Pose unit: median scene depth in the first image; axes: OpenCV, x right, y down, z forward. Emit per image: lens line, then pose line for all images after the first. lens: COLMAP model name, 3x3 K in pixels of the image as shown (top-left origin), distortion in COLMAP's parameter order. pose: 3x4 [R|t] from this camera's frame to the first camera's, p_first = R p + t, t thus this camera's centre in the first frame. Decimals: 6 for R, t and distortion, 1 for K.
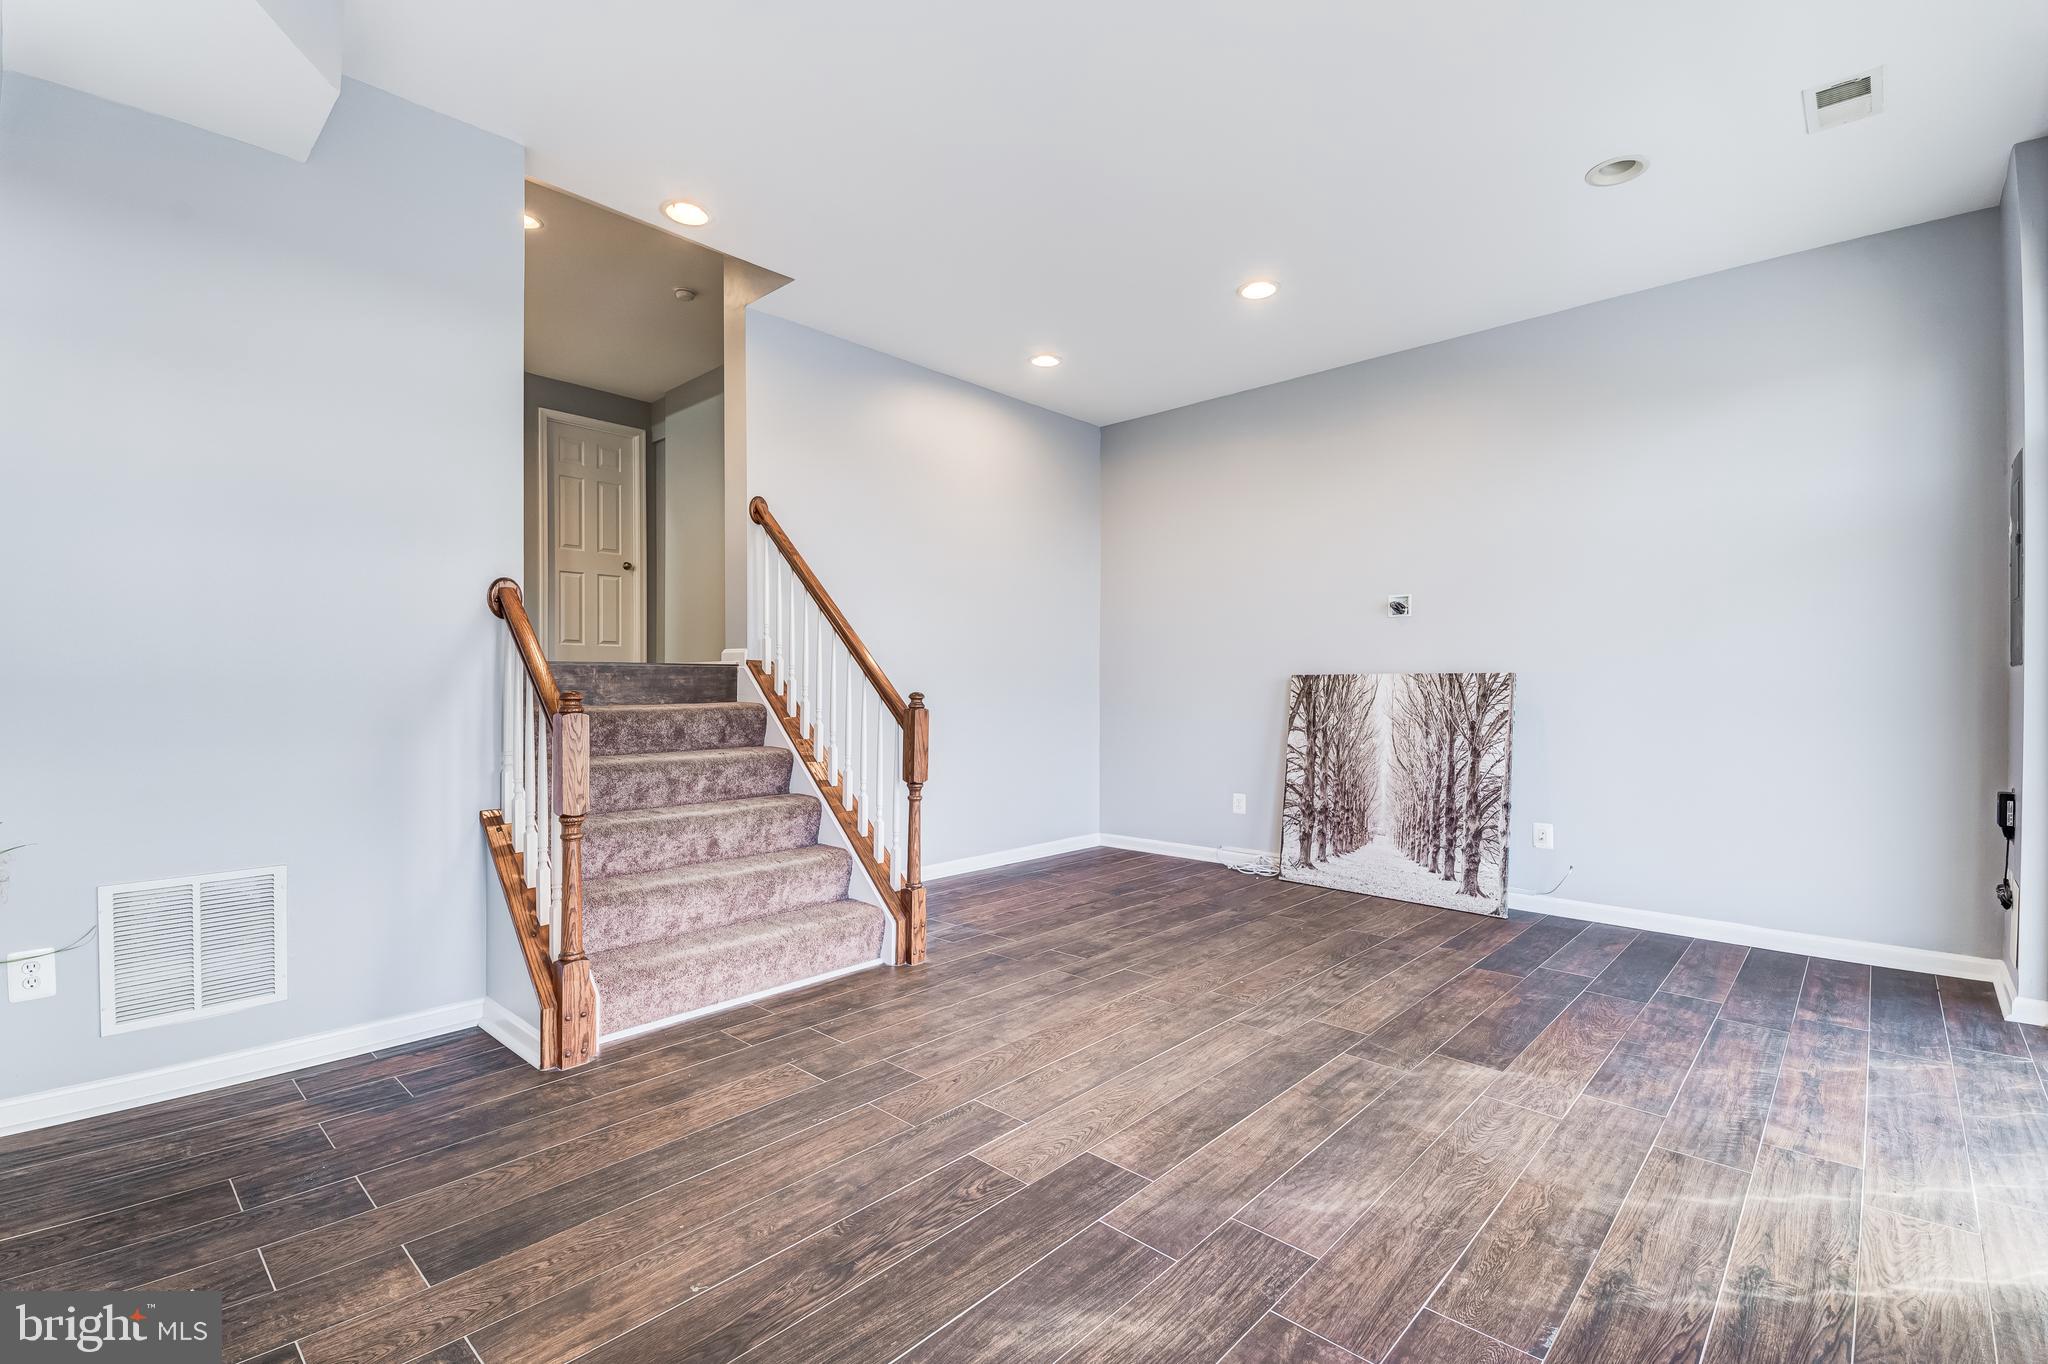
lens RADIAL K [[914.5, 0, 1038.3], [0, 914.5, 683.5], [0, 0, 1]] dist [0.033421, -0.026340]
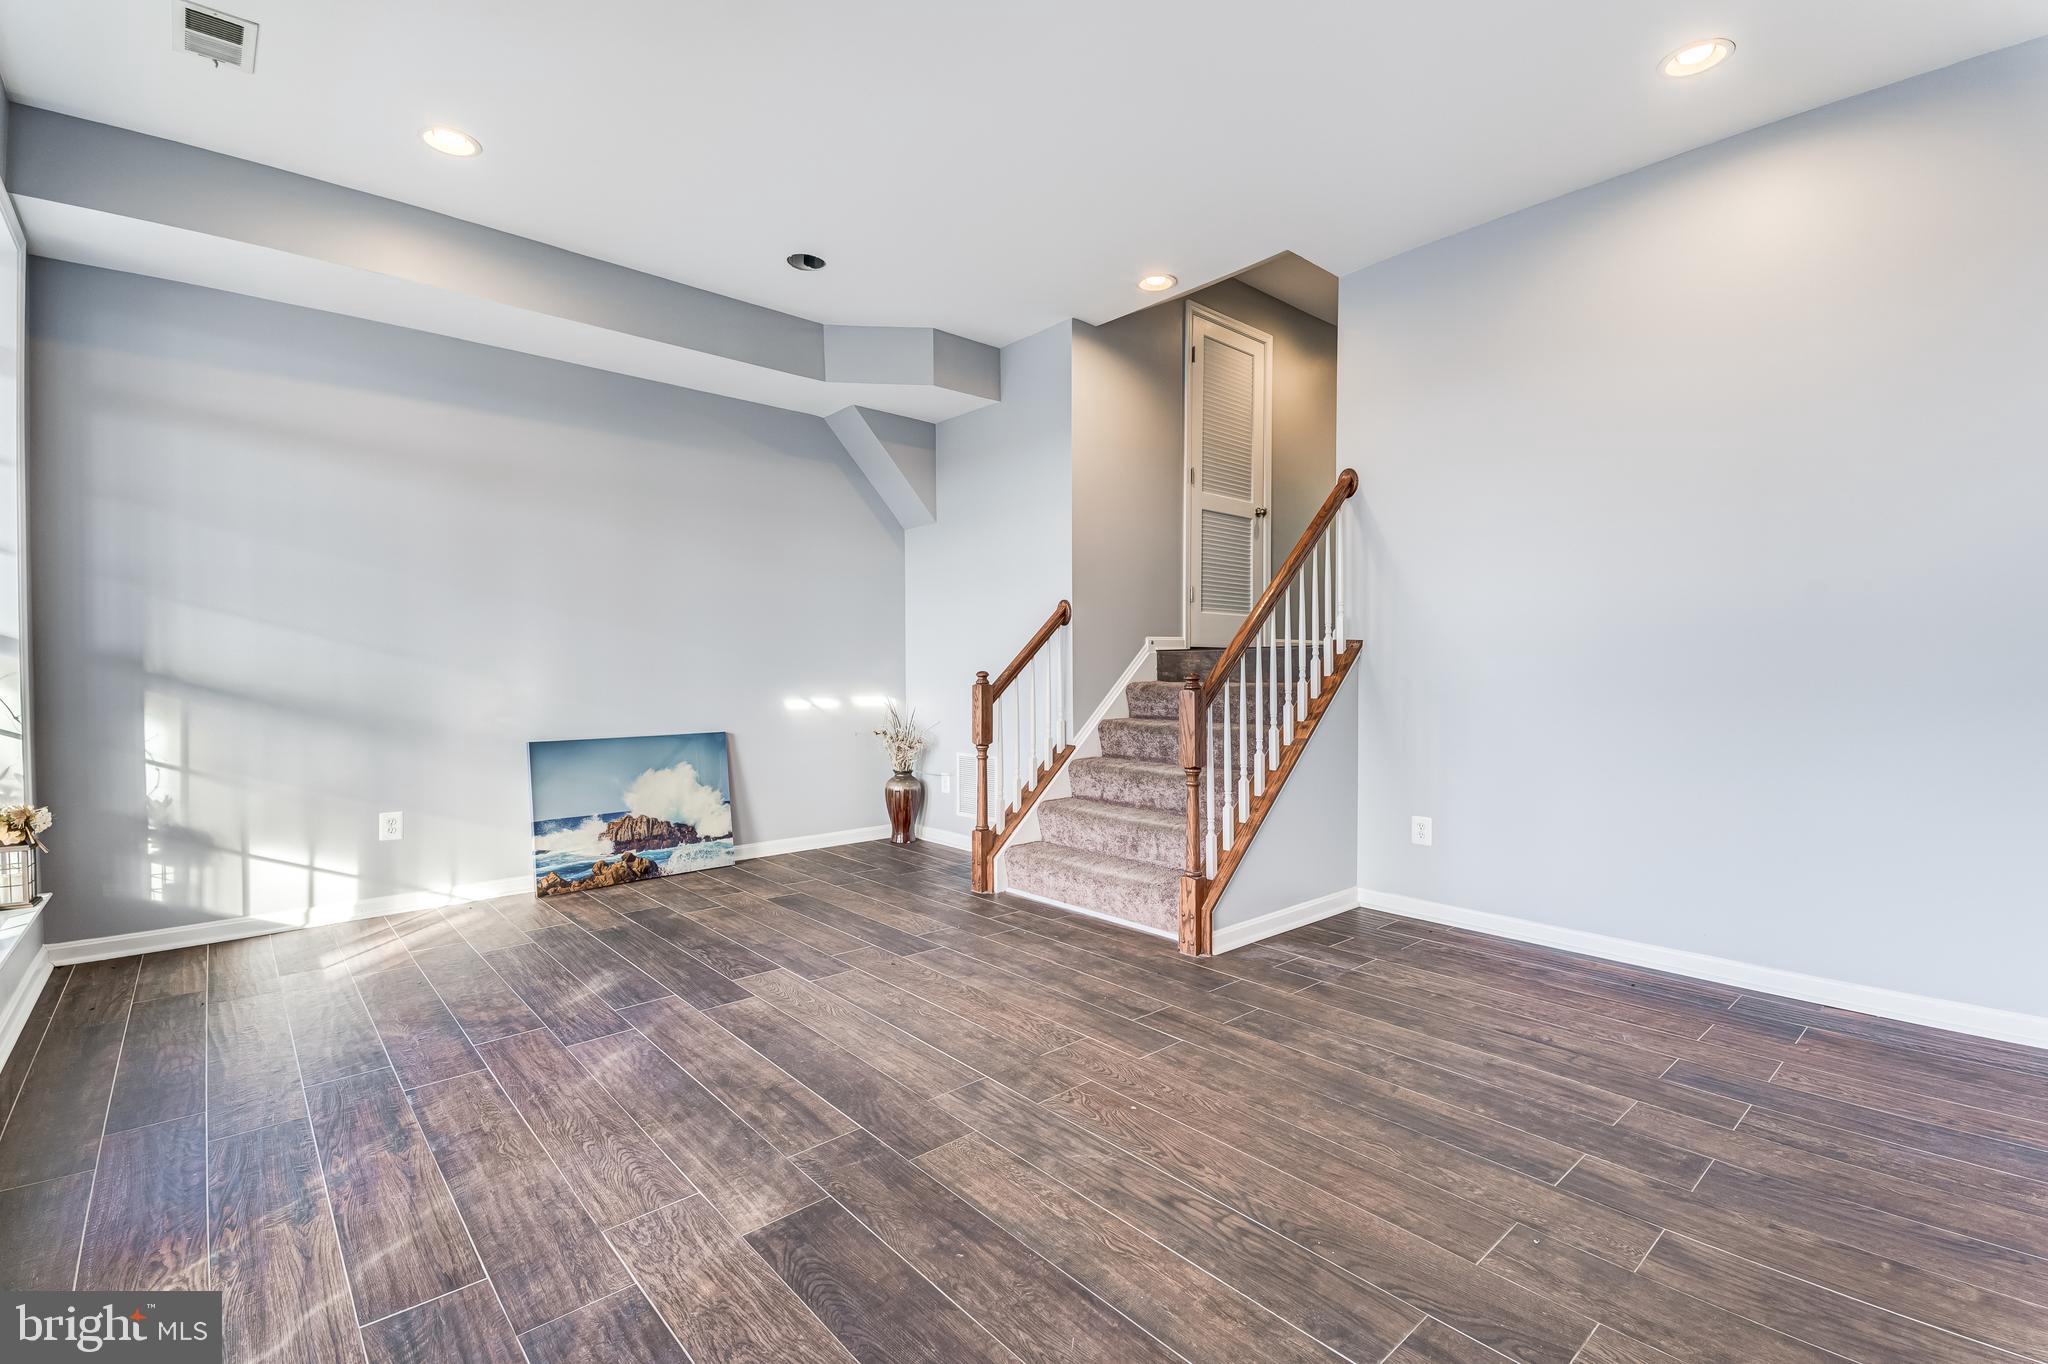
lens RADIAL K [[900.3, 0, 1025.7], [0, 900.3, 686.4], [0, 0, 1]] dist [0.038272, -0.025293]
pose [[-0.100287, 0.023214, -0.994688, 1.149364], [0.003777, 0.999729, 0.022951, 0.000256], [0.994951, -0.001455, -0.100348, 1.285143]]
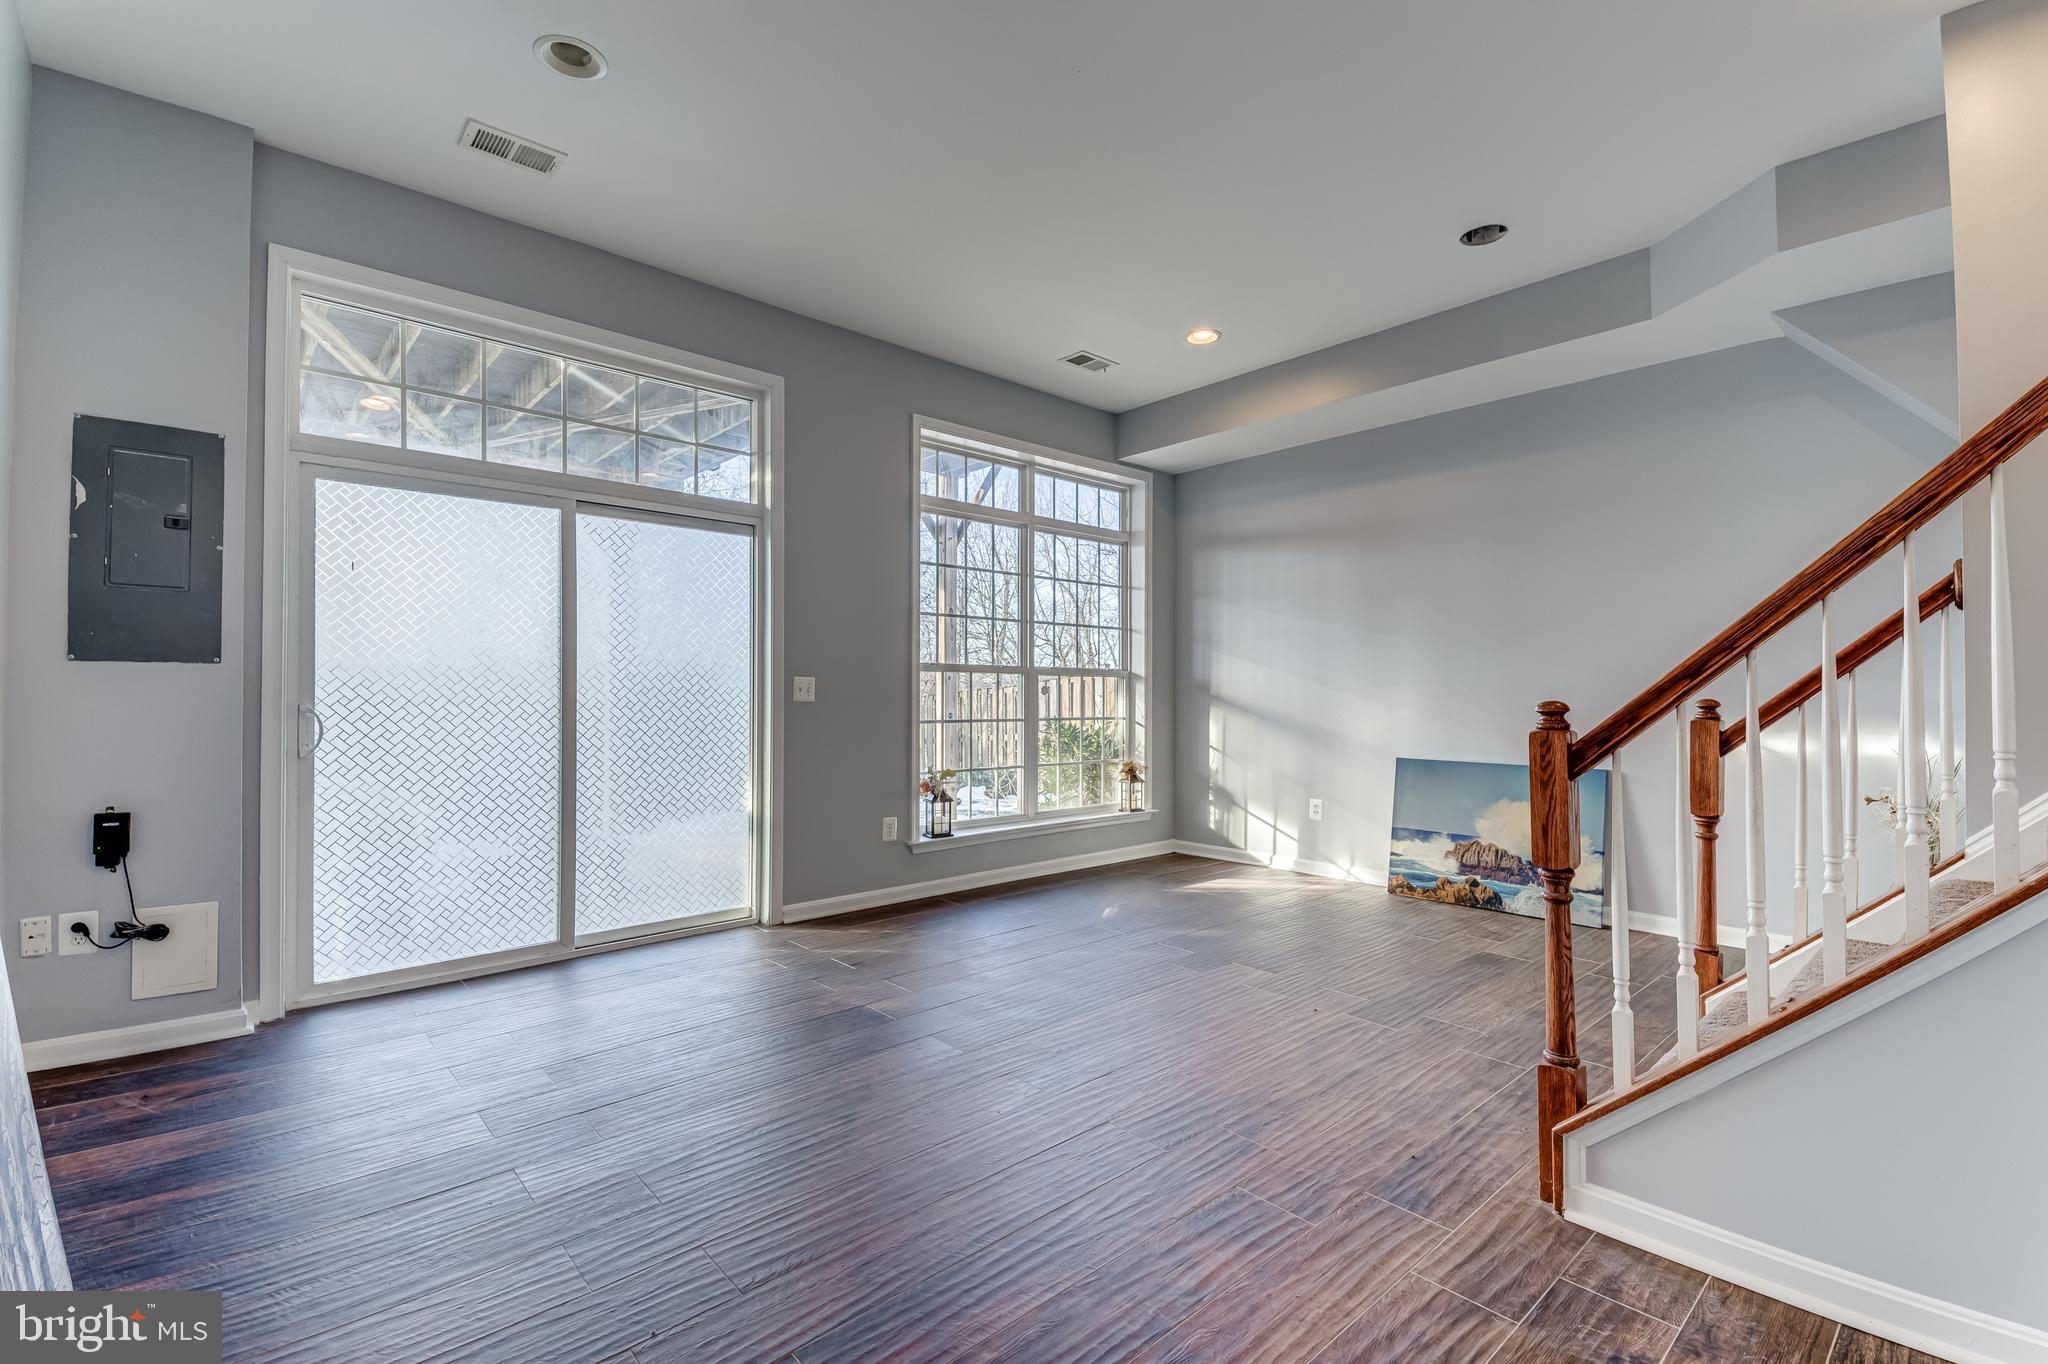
lens RADIAL K [[900.3, 0, 1025.7], [0, 900.3, 686.4], [0, 0, 1]] dist [0.038272, -0.025293]
pose [[-0.995285, -0.003700, 0.096920, 0.177713], [-0.004465, 0.999961, -0.007681, 0.005468], [-0.096888, -0.008077, -0.995262, 2.196597]]
